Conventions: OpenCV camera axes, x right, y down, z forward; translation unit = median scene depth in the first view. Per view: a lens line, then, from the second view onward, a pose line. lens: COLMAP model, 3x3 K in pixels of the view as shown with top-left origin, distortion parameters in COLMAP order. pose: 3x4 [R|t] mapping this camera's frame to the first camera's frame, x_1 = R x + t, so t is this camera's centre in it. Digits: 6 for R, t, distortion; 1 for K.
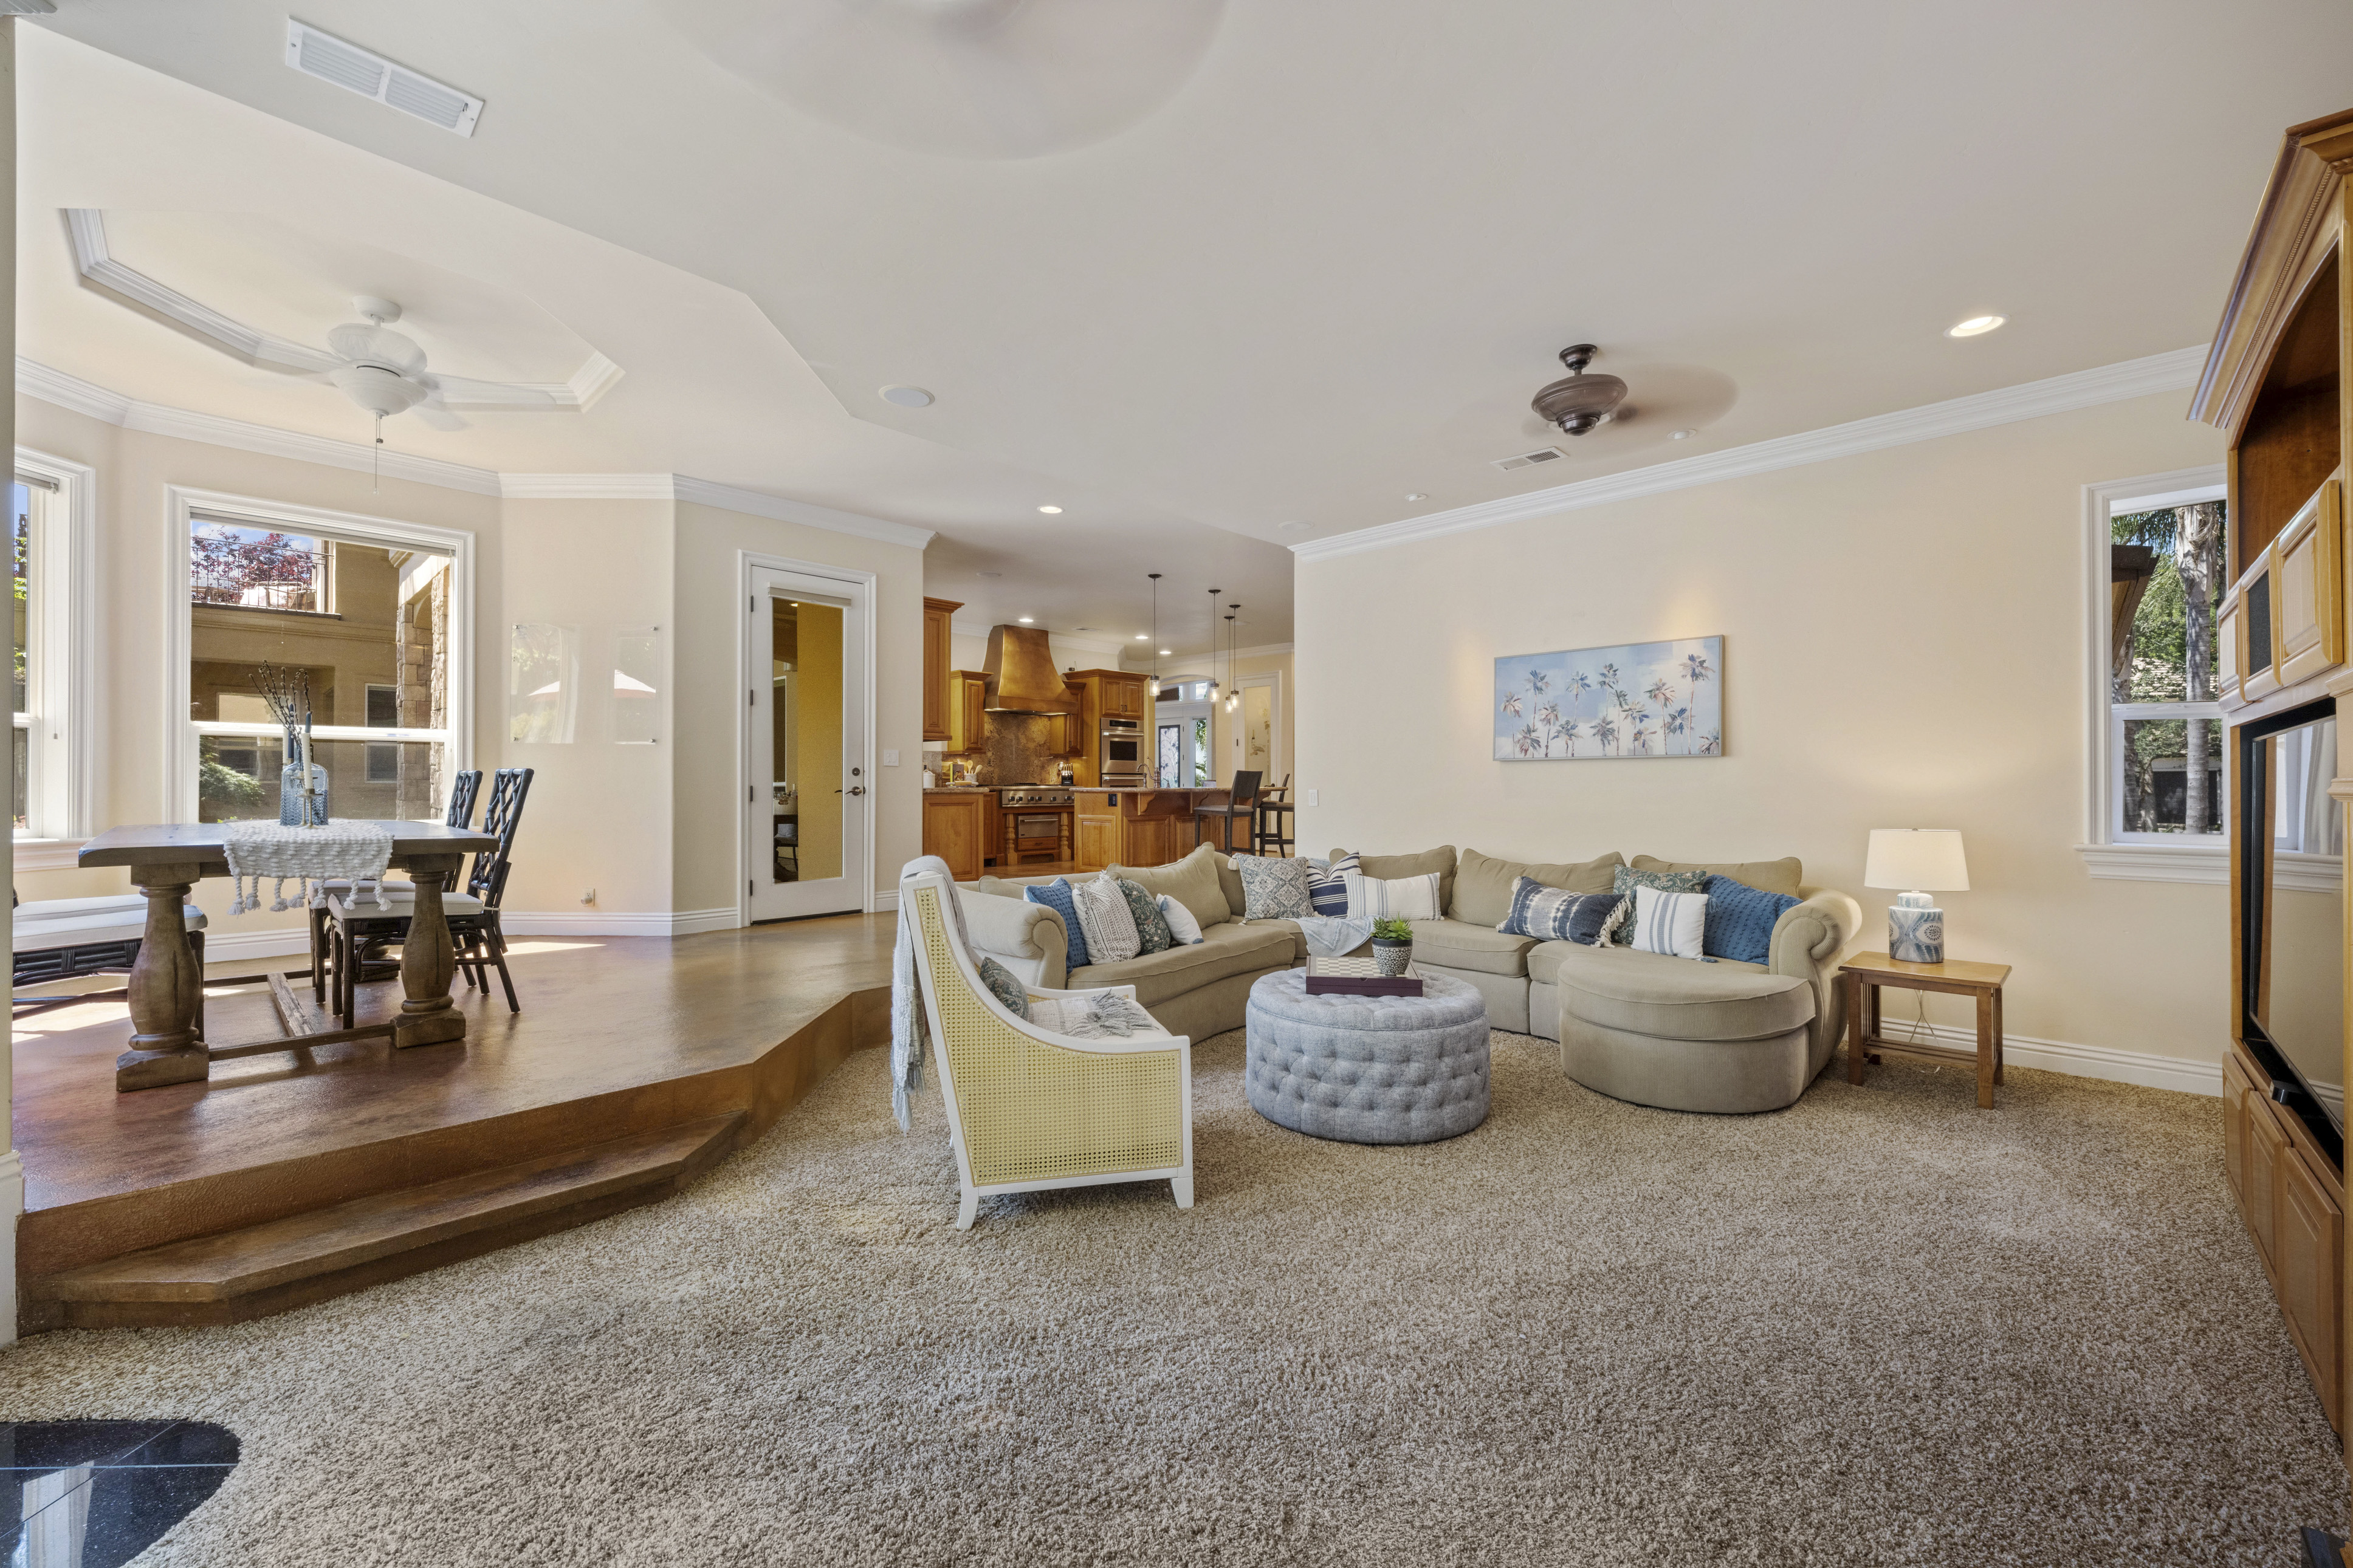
lens RADIAL K [[931.6, 0, 1172.8], [0, 931.6, 781.9], [0, 0, 1]] dist [-0.007070, 0.000802]
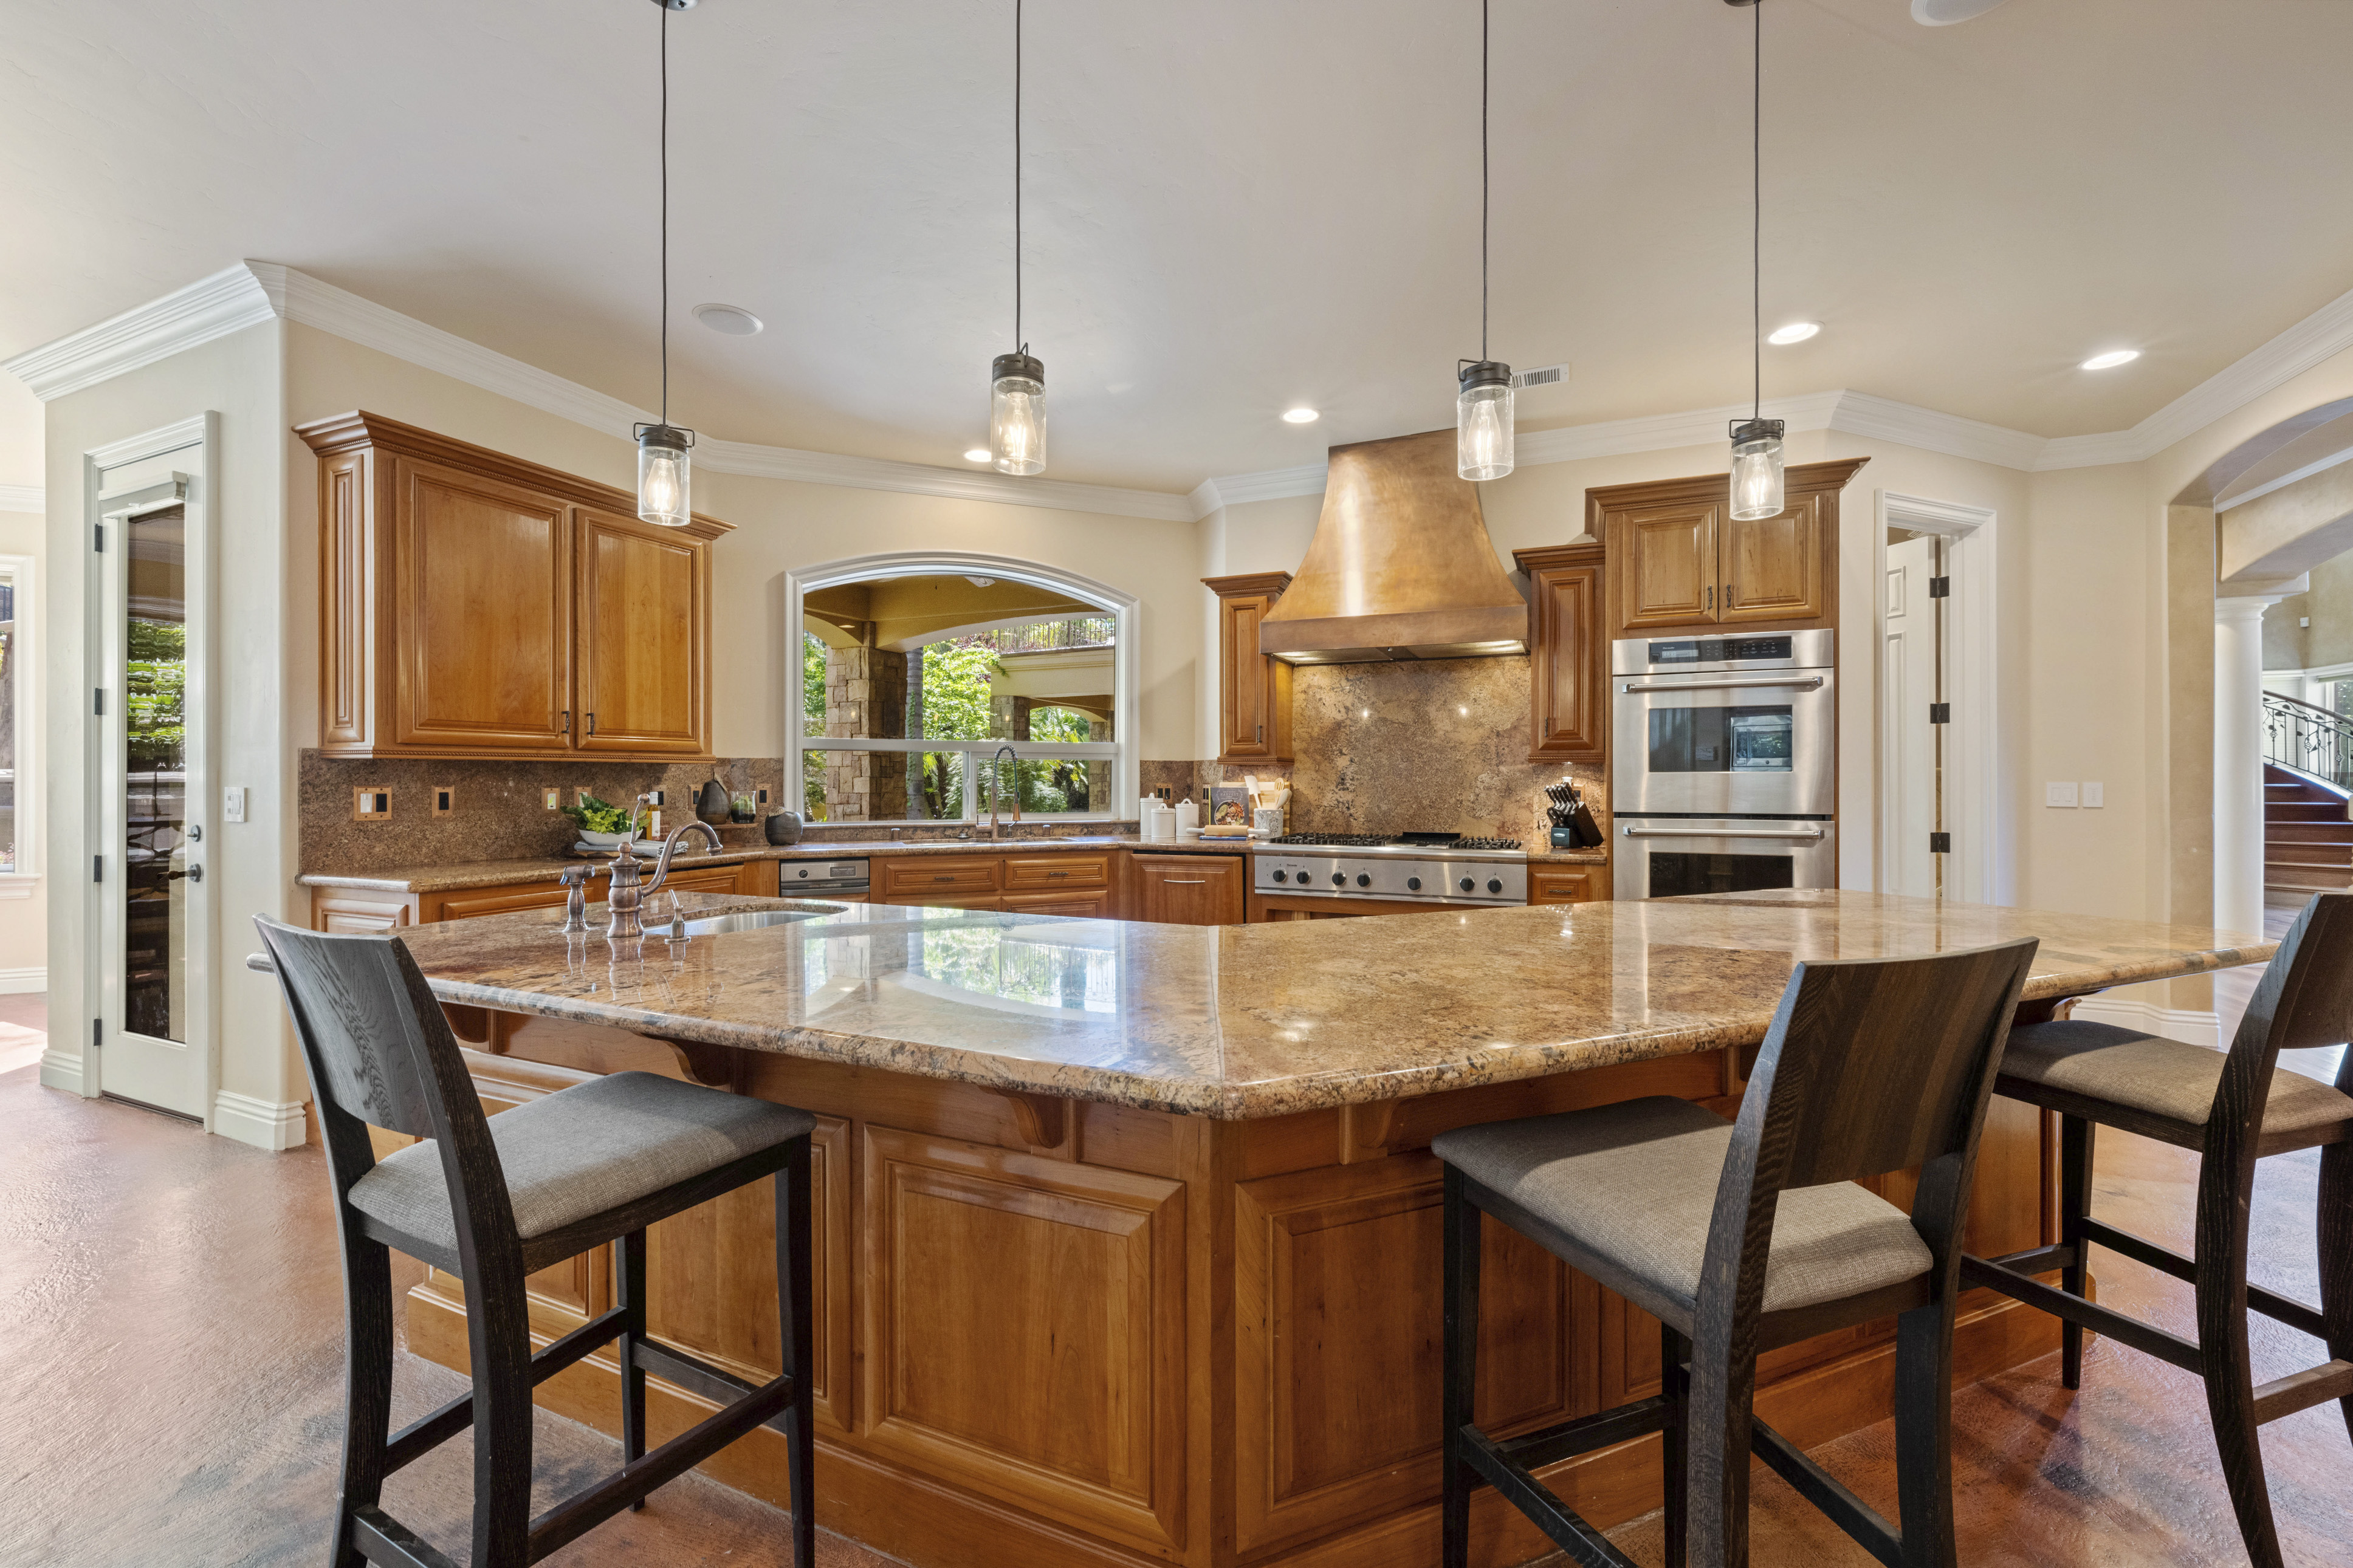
lens RADIAL K [[931.6, 0, 1182.1], [0, 931.6, 774.9], [0, 0, 1]] dist [-0.007070, 0.000802]
pose [[0.347529, -0.000769, -0.937669, 0.172708], [0.003602, 0.999993, 0.000515, -0.024122], [0.937662, -0.003557, 0.347529, 0.775226]]
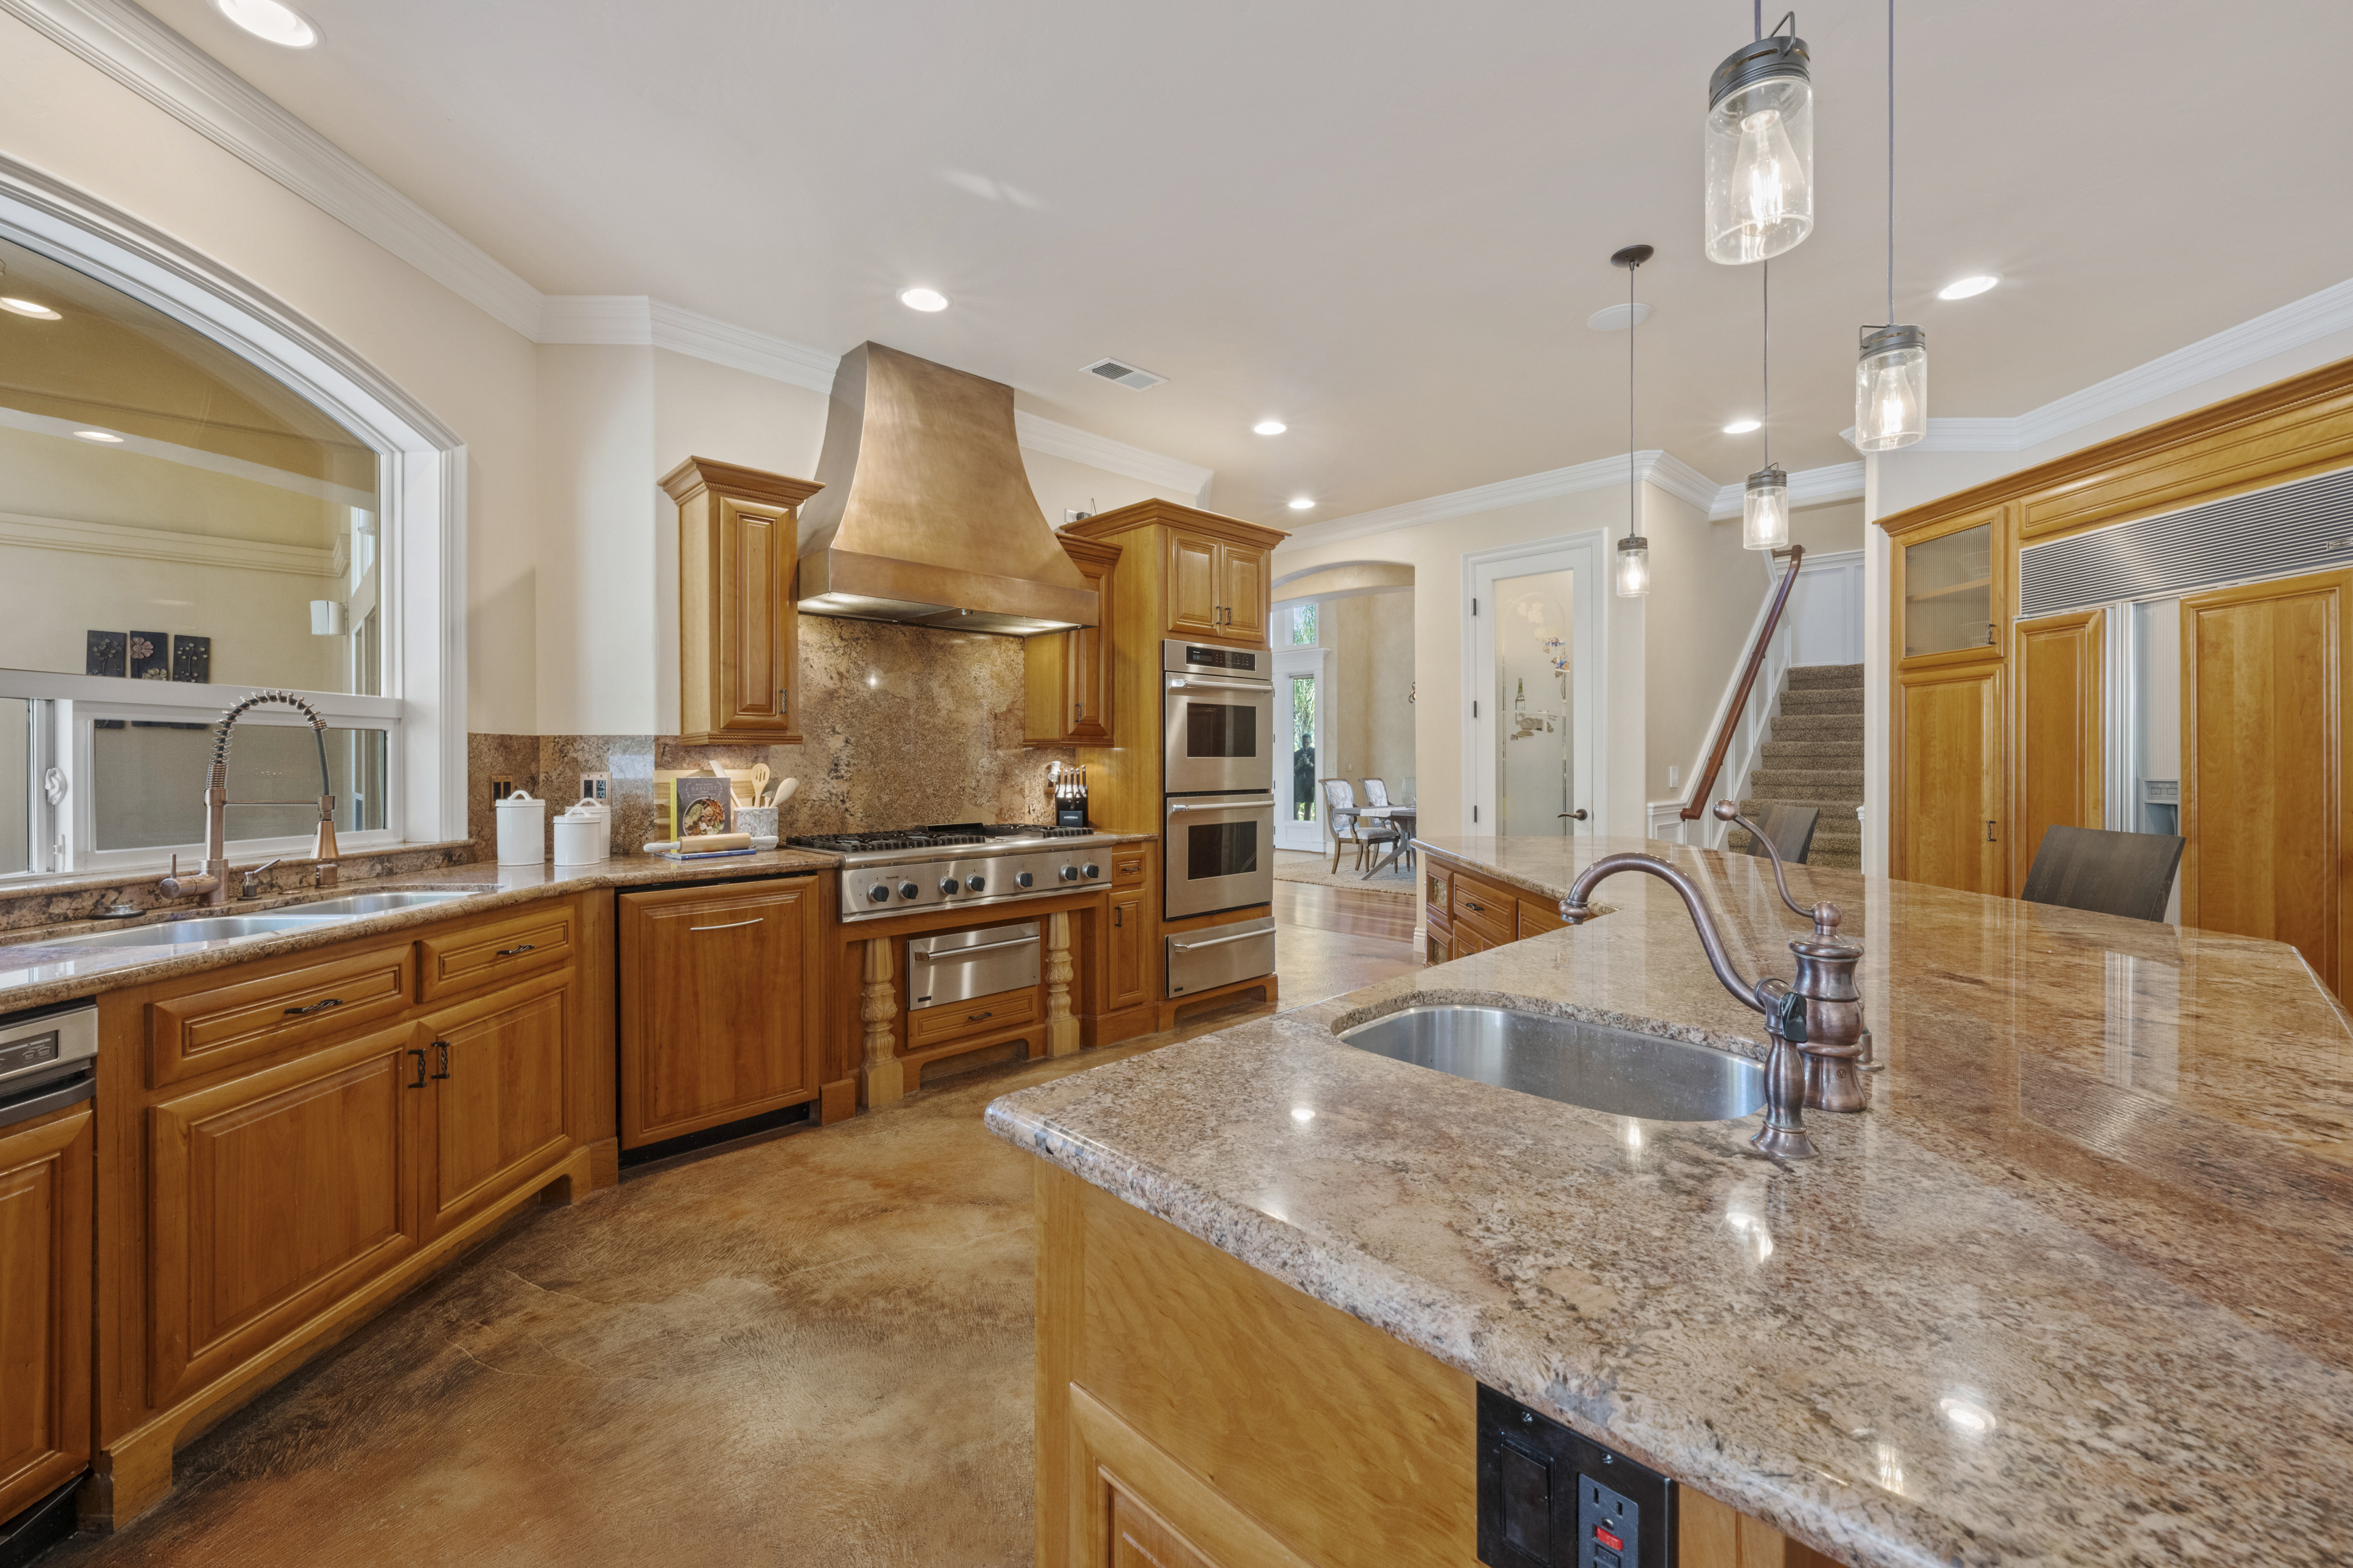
lens RADIAL K [[931.6, 0, 1179.6], [0, 931.6, 765.3], [0, 0, 1]] dist [-0.007070, 0.000802]
pose [[0.999605, -0.002005, -0.028041, -0.063431], [0.002235, 0.999964, 0.008192, -0.023976], [0.028023, -0.008251, 0.999573, 0.665115]]
